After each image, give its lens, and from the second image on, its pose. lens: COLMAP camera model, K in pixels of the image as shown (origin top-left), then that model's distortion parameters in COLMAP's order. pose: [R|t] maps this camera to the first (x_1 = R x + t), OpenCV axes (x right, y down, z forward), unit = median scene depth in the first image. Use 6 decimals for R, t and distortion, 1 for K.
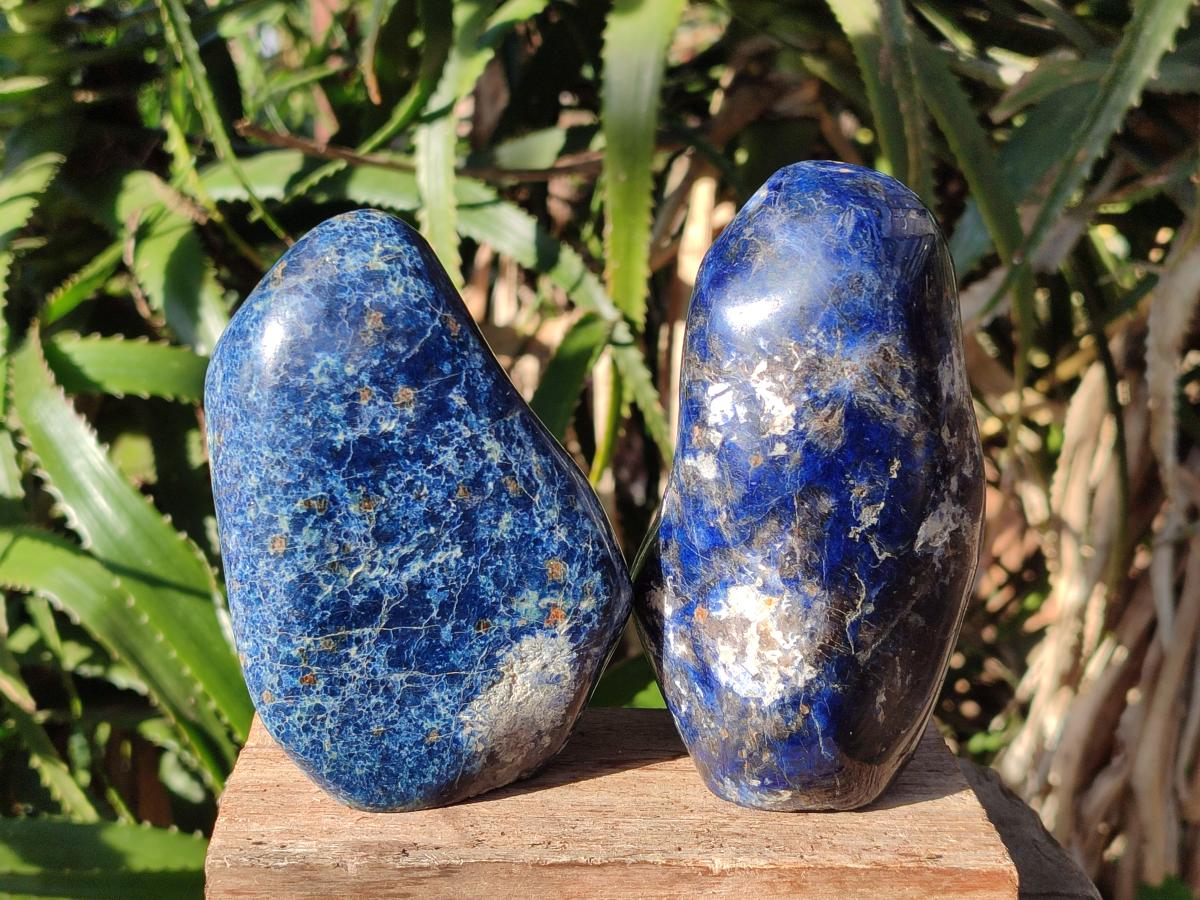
lens RADIAL K [[1744.8, 0, 595.5], [0, 1744.8, 451.2], [0, 0, 1]] dist [0.357783, -2.387414]
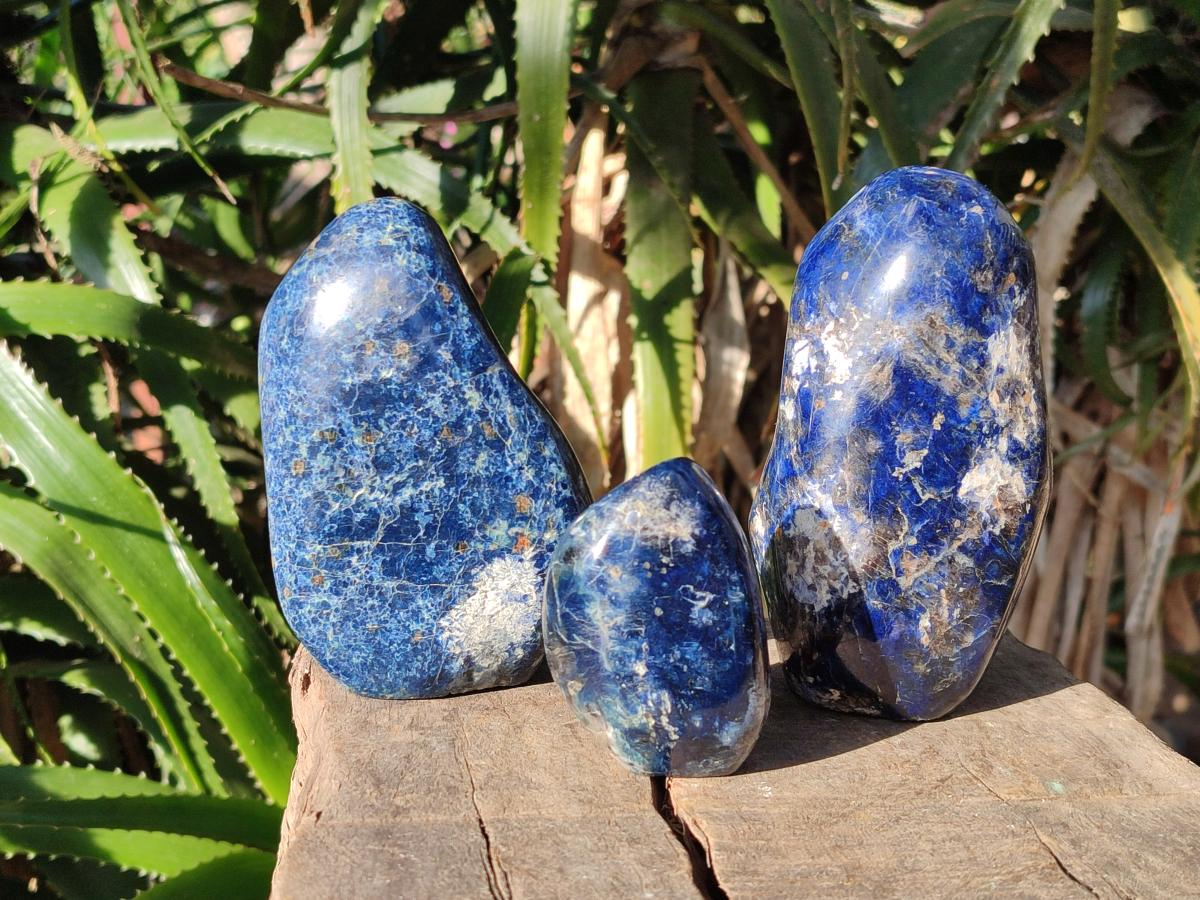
lens RADIAL K [[1744.8, 0, 595.5], [0, 1744.8, 451.2], [0, 0, 1]] dist [0.357783, -2.387414]
pose [[0.979540, 0.057162, -0.192962, 0.255779], [-0.063724, 0.997576, -0.027969, 0.062988], [0.190895, 0.039693, 0.980808, -0.158367]]
